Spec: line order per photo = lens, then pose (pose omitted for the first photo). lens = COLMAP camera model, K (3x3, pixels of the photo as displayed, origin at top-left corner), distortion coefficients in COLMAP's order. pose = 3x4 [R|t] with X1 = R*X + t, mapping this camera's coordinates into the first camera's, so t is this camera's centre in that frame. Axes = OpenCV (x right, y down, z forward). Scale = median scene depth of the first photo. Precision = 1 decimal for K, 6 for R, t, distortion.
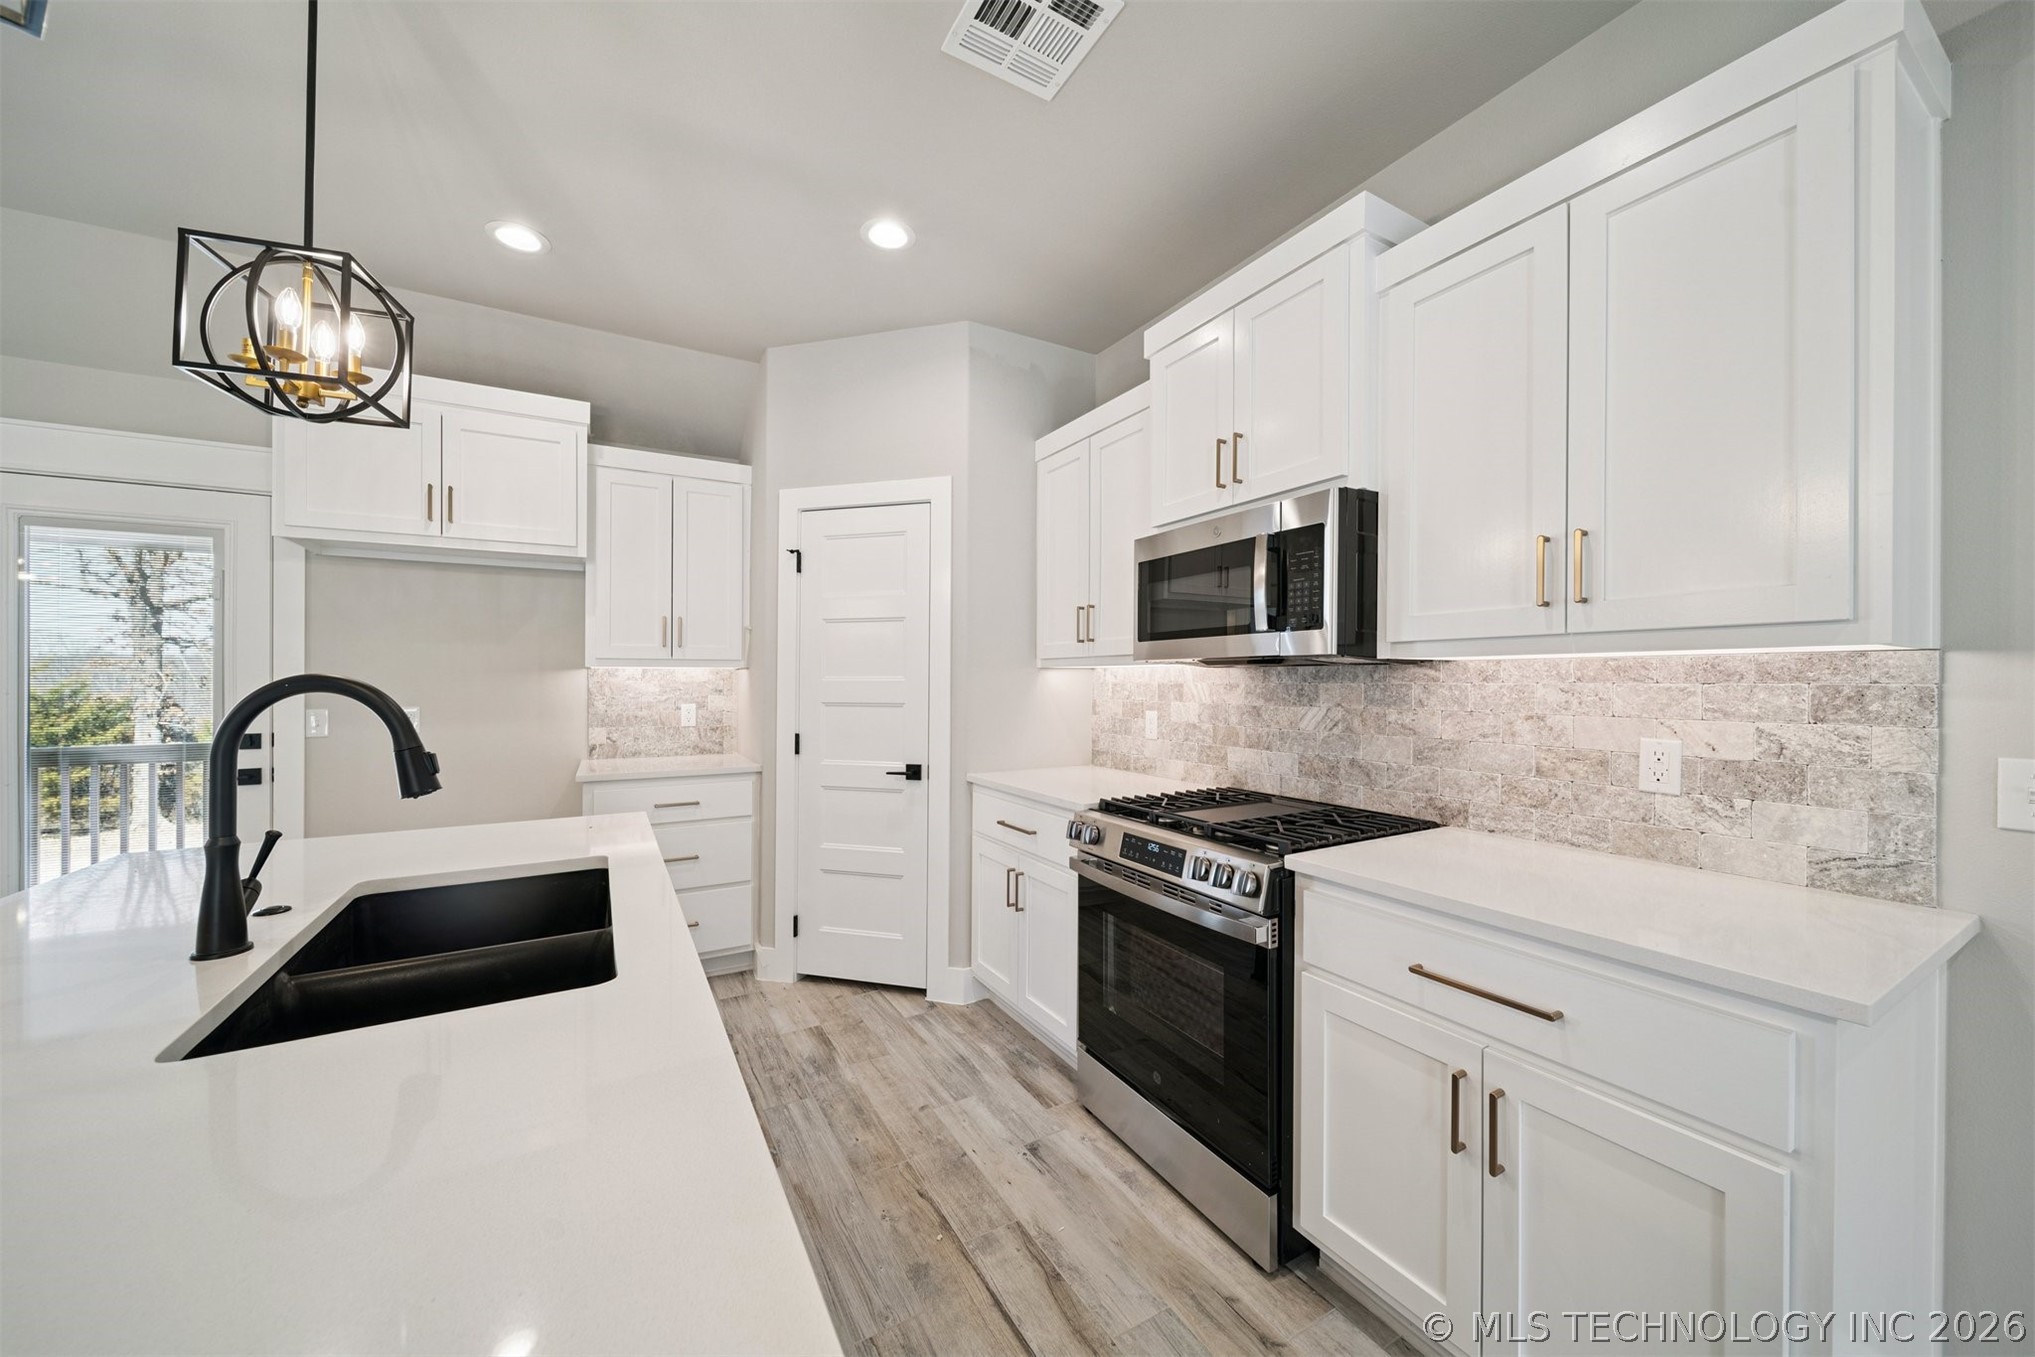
lens RADIAL K [[719.0, 0, 1020.5], [0, 719.0, 683.6], [0, 0, 1]] dist [-0.002360, -0.000457]
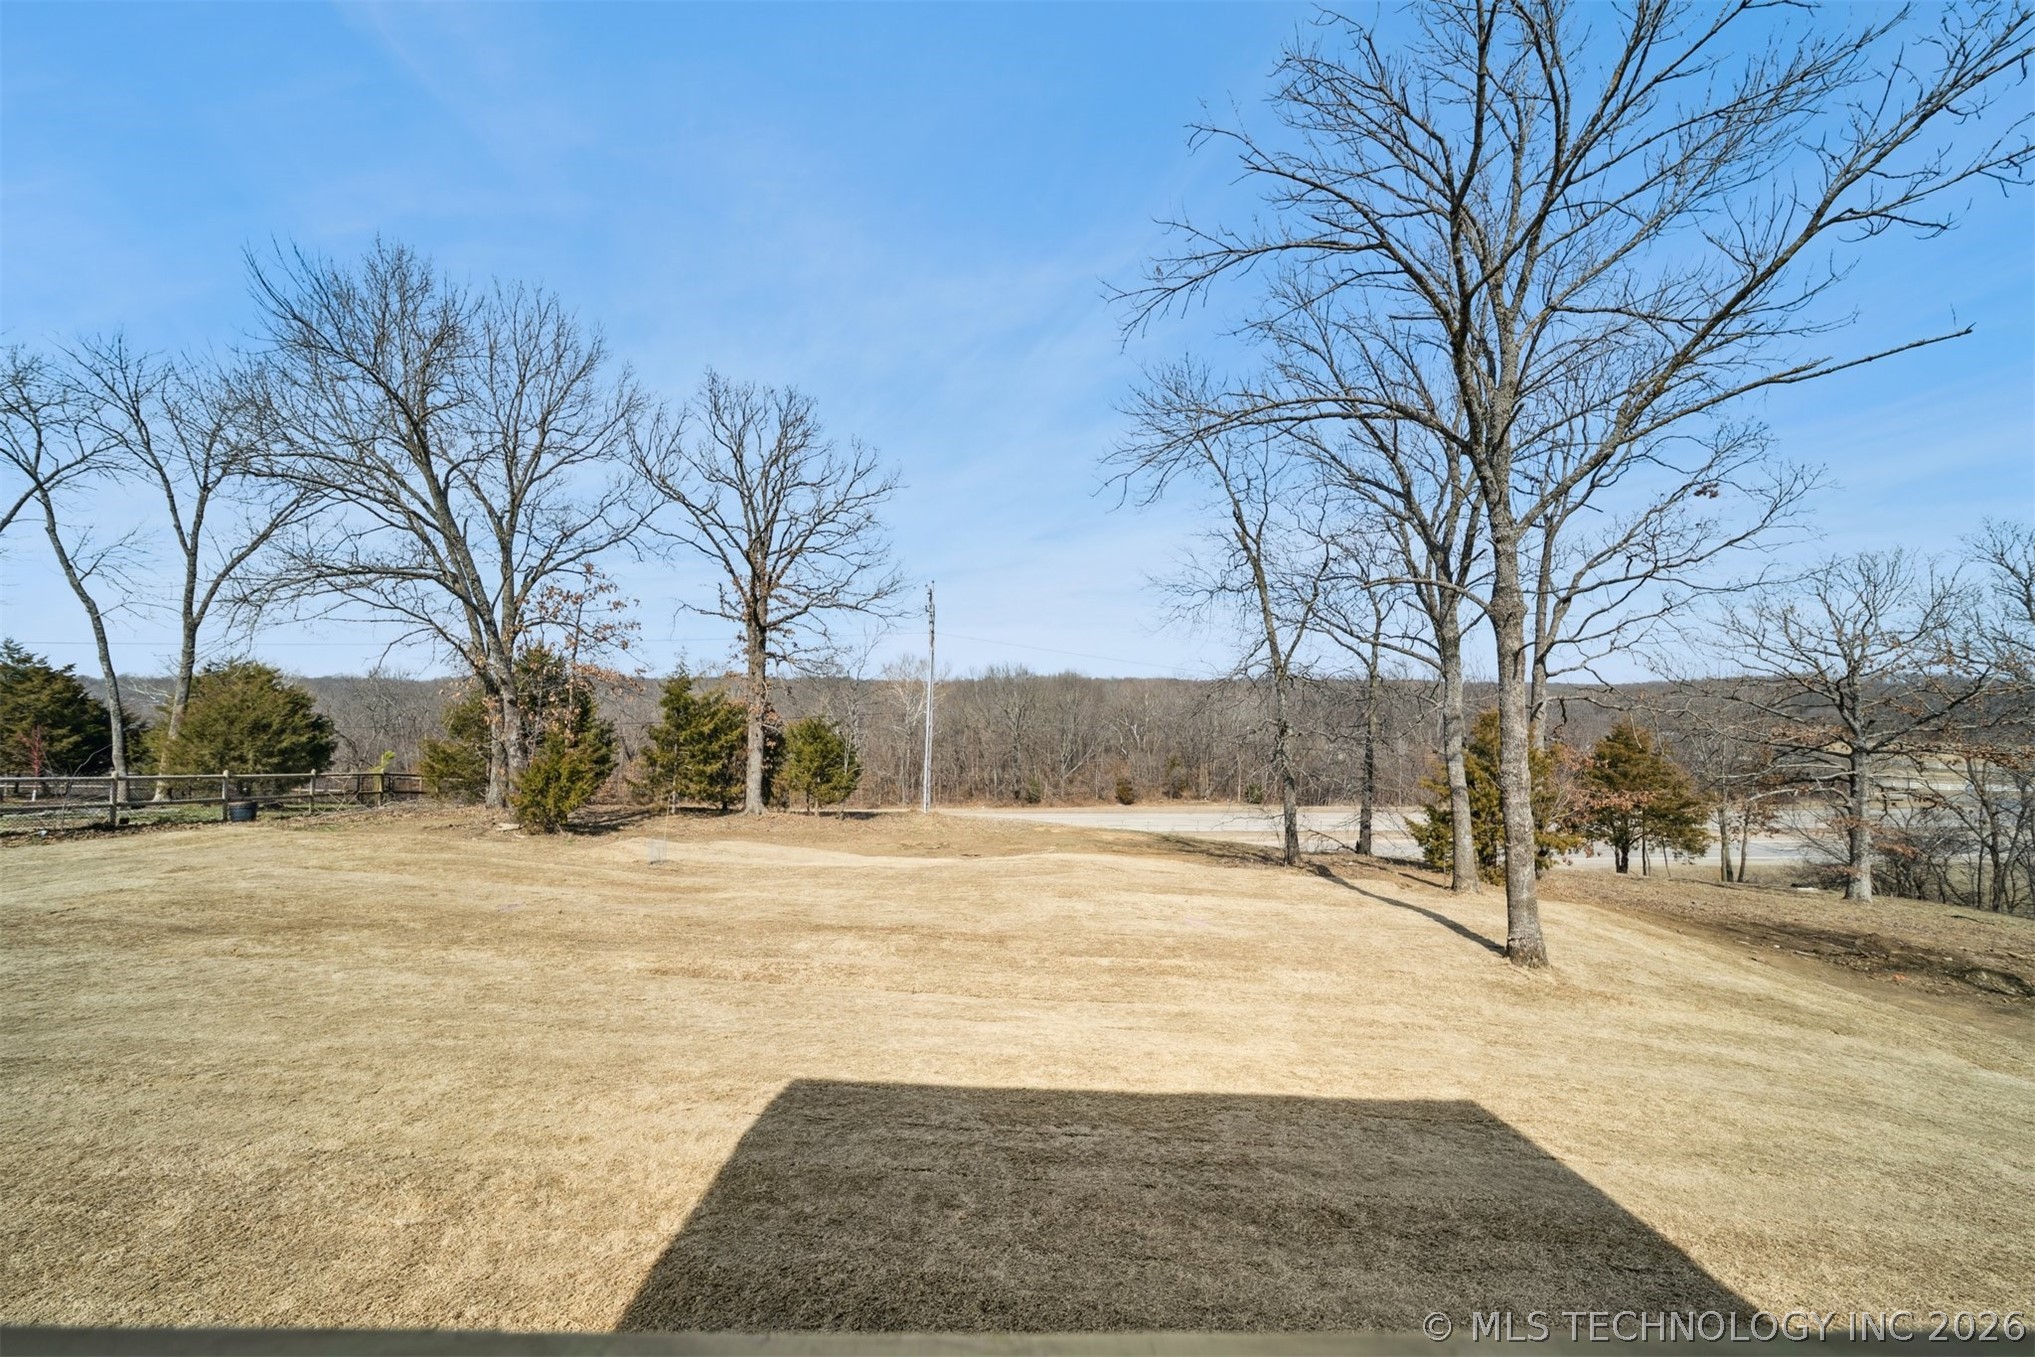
lens RADIAL K [[719.0, 0, 1019.8], [0, 719.0, 679.7], [0, 0, 1]] dist [-0.002360, -0.000457]
pose [[0.862264, -0.004683, -0.506437, -0.240791], [-0.007706, 0.999720, -0.022365, 0.002770], [0.506400, 0.023187, 0.861987, 0.194554]]
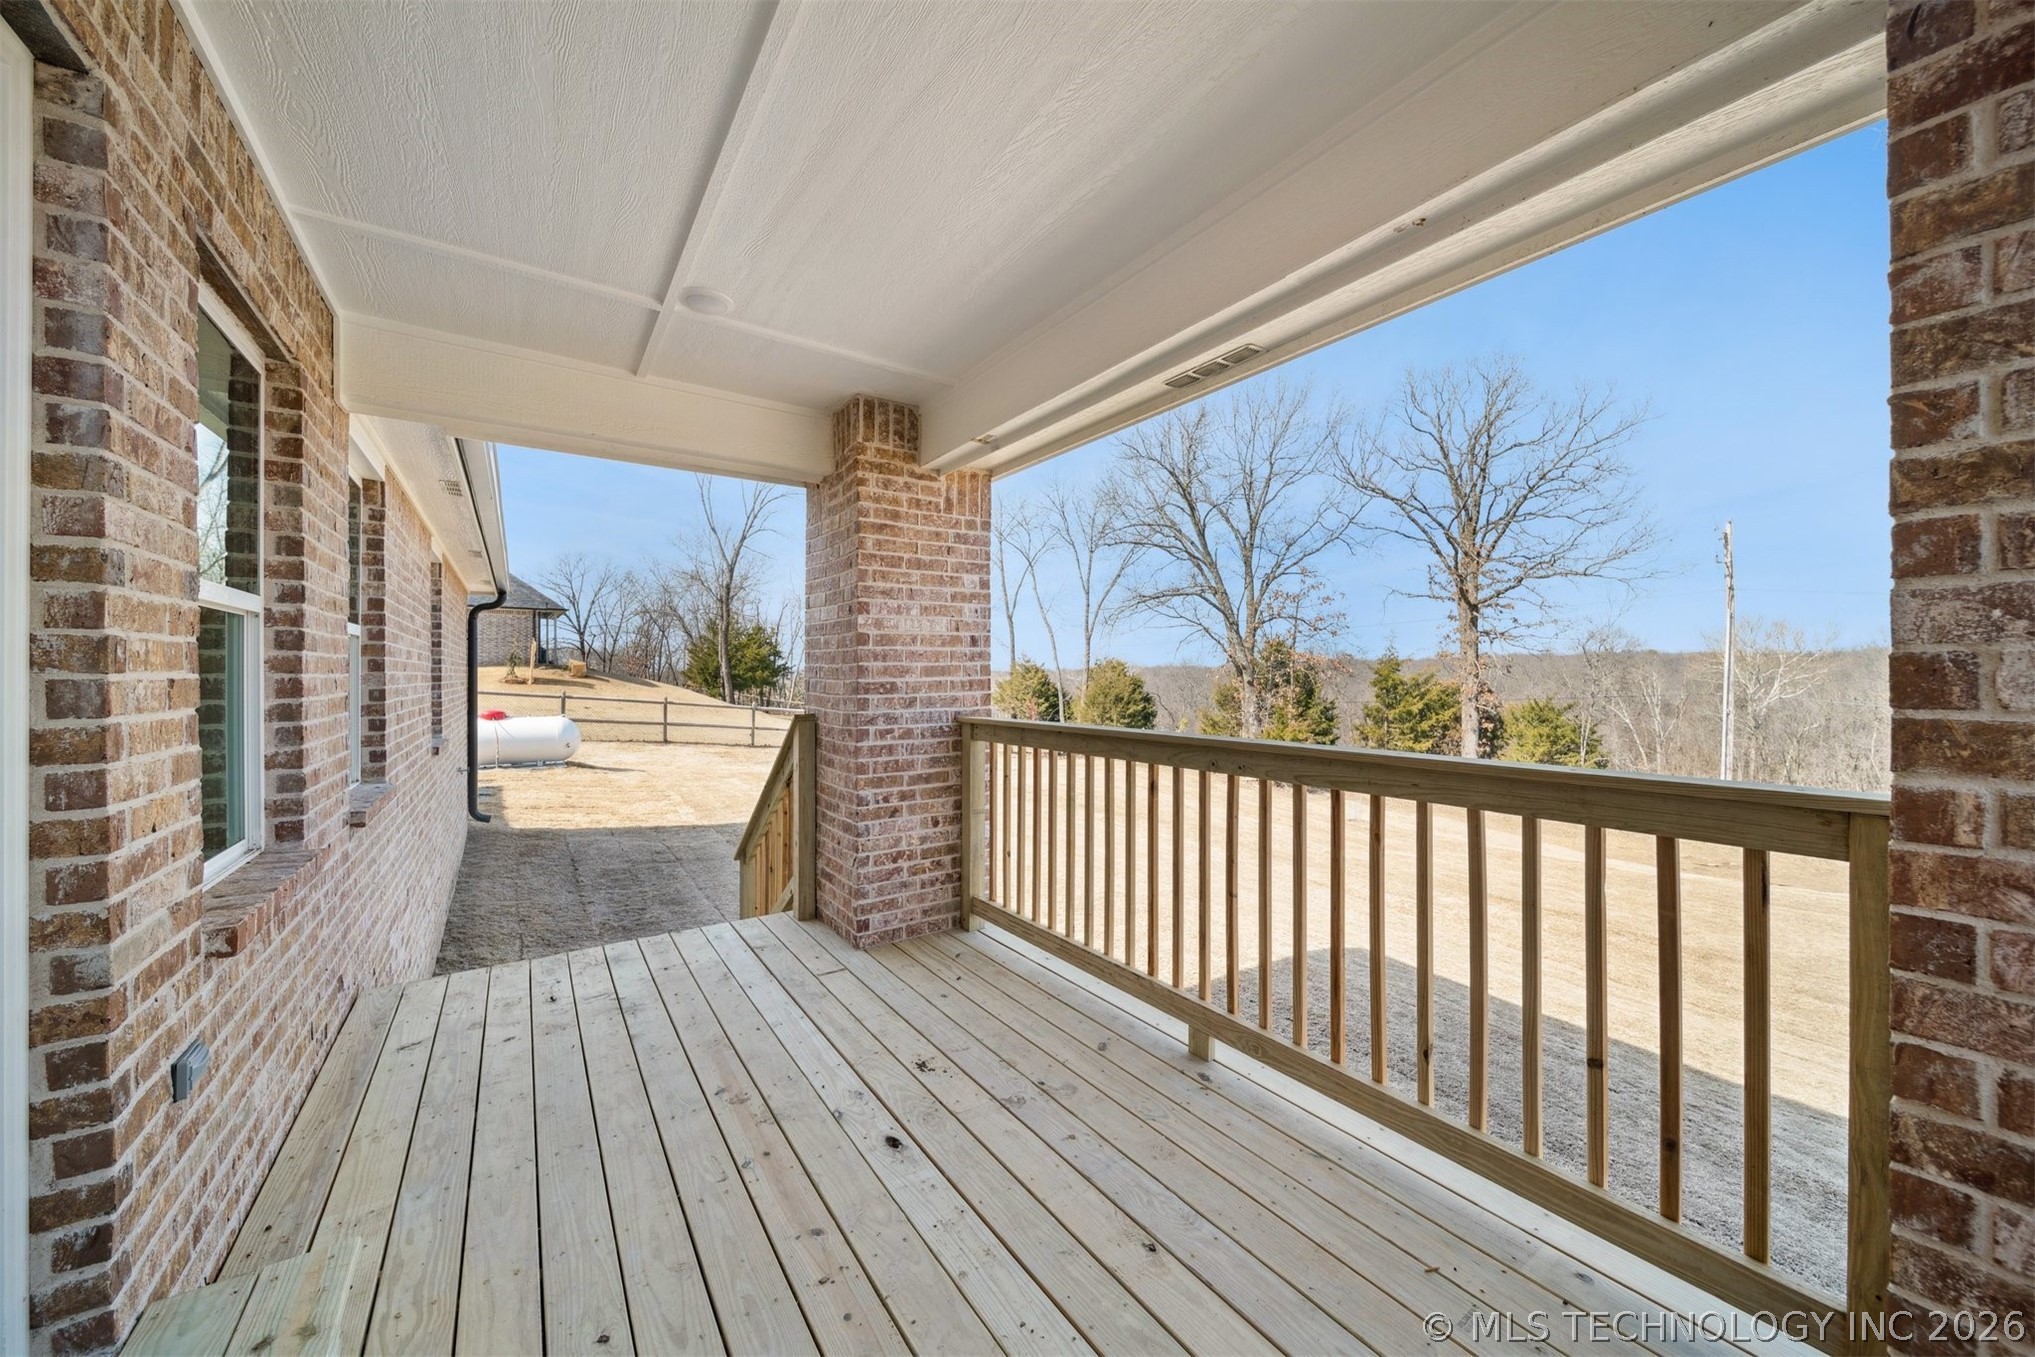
lens RADIAL K [[719.0, 0, 1018.6], [0, 719.0, 677.2], [0, 0, 1]] dist [-0.002360, -0.000457]
pose [[0.079384, 0.000367, -0.996844, -0.117697], [0.006110, 0.999981, 0.000855, 0.003166], [0.996825, -0.006159, 0.079380, 0.180004]]
